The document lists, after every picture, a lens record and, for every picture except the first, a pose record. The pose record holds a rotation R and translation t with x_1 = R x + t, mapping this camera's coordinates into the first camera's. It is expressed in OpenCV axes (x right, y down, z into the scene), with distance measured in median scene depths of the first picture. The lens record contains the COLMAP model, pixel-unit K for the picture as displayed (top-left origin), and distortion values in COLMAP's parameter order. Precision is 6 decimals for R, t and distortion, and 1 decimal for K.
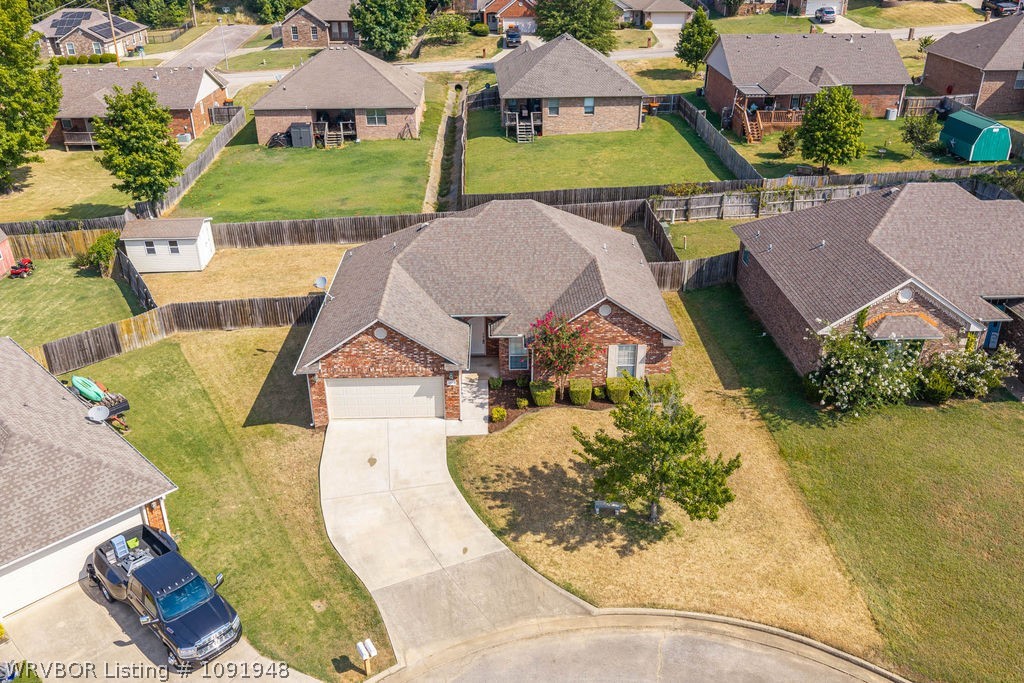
lens RADIAL K [[832.5, 0, 512.0], [0, 832.5, 341.5], [0, 0, 1]] dist [0.012674, -0.008483]
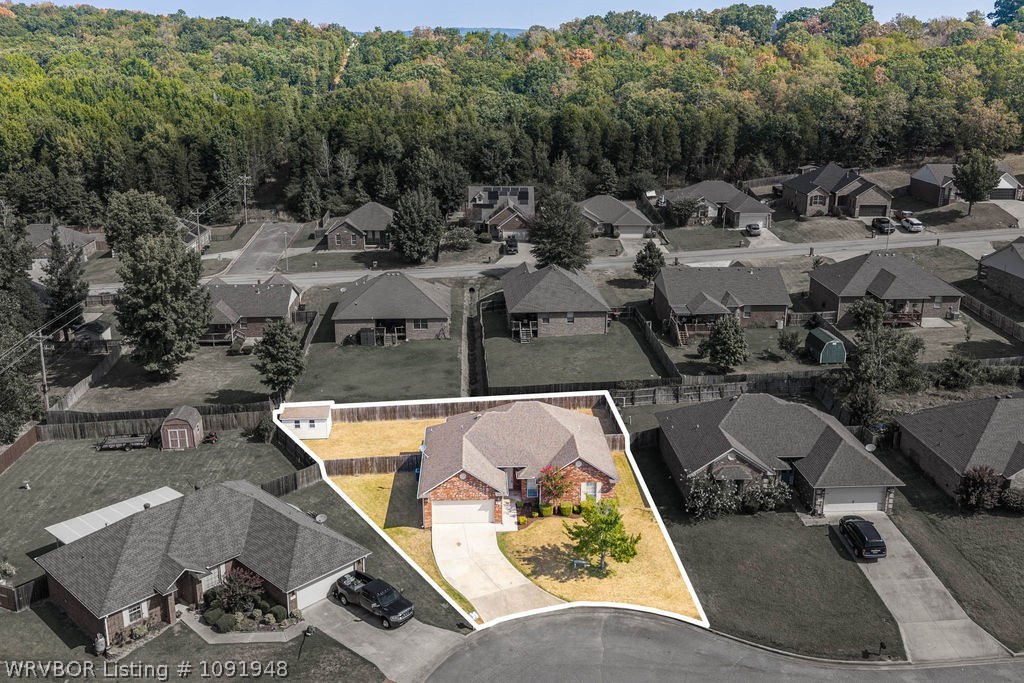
lens RADIAL K [[883.2, 0, 517.0], [0, 883.2, 316.5], [0, 0, 1]] dist [0.039254, -0.088270]
pose [[0.999678, 0.002456, 0.025273, -0.050901], [0.002537, 0.980670, -0.195654, 0.016950], [-0.025265, 0.195656, 0.980347, -0.657575]]
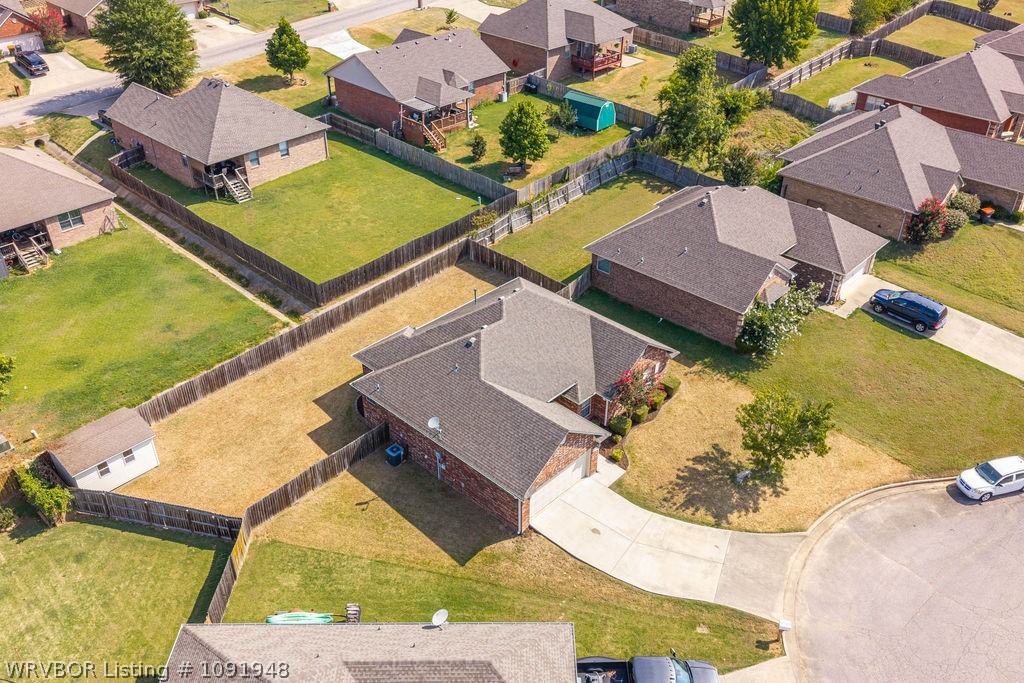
lens RADIAL K [[832.5, 0, 512.0], [0, 832.5, 341.5], [0, 0, 1]] dist [0.012674, -0.008483]
pose [[0.719224, -0.382551, 0.579976, -0.535159], [0.315208, 0.923574, 0.218301, -0.269894], [-0.619162, 0.025806, 0.784840, 0.028918]]
